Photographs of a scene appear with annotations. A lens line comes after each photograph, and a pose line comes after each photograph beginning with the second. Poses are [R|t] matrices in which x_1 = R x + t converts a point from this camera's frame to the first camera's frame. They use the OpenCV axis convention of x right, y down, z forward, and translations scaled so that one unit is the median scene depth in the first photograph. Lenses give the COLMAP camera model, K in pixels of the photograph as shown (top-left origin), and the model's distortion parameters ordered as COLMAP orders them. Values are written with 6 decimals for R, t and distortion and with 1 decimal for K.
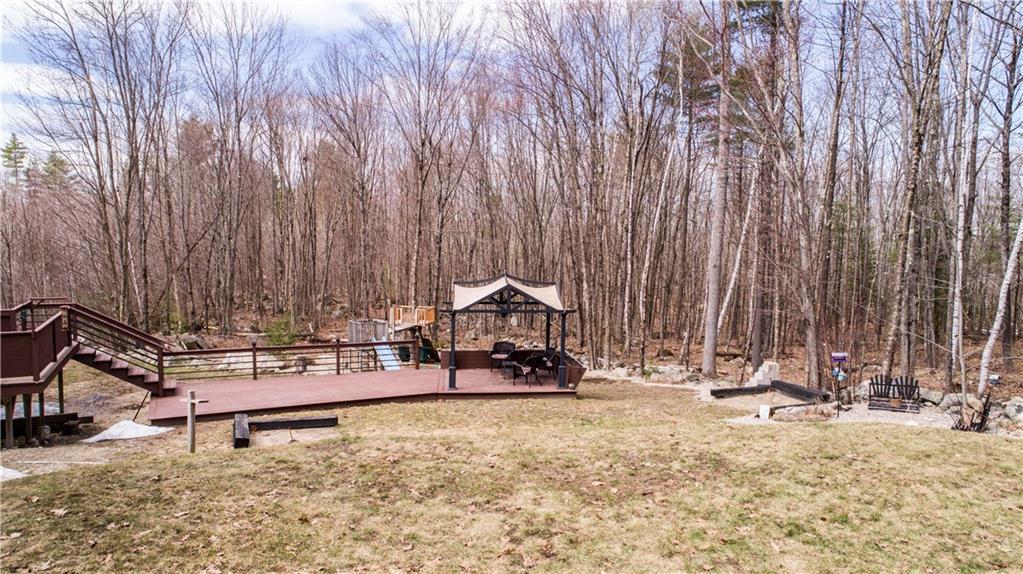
lens RADIAL K [[727.5, 0, 511.5], [0, 727.5, 287.0], [0, 0, 1]] dist [-0.005826, 0.004055]
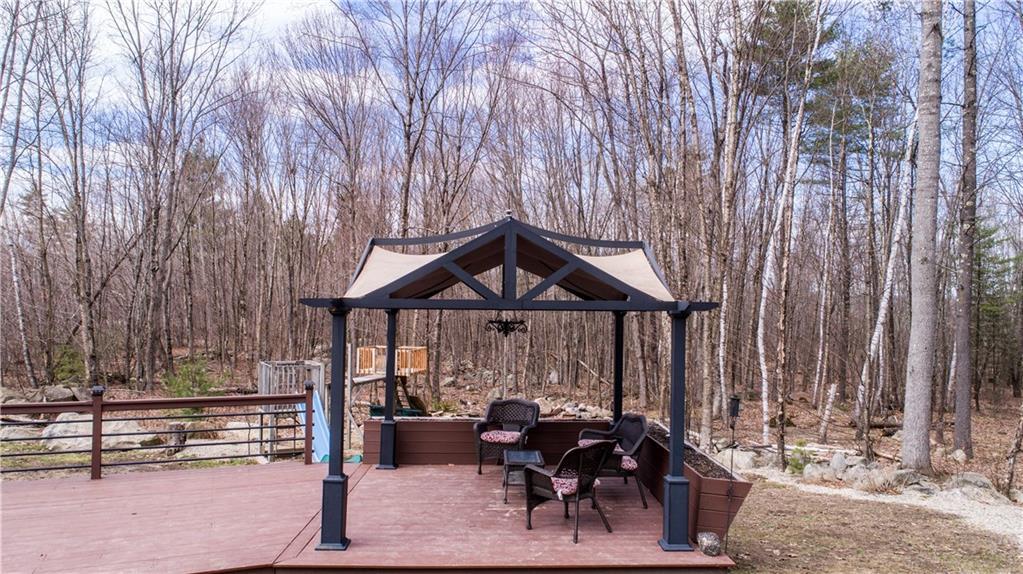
lens RADIAL K [[727.5, 0, 511.5], [0, 727.5, 287.0], [0, 0, 1]] dist [-0.005826, 0.004055]
pose [[0.998221, -0.001765, -0.059595, 0.012207], [-0.003218, 0.996510, -0.083412, 0.039247], [0.059534, 0.083455, 0.994732, 0.502821]]
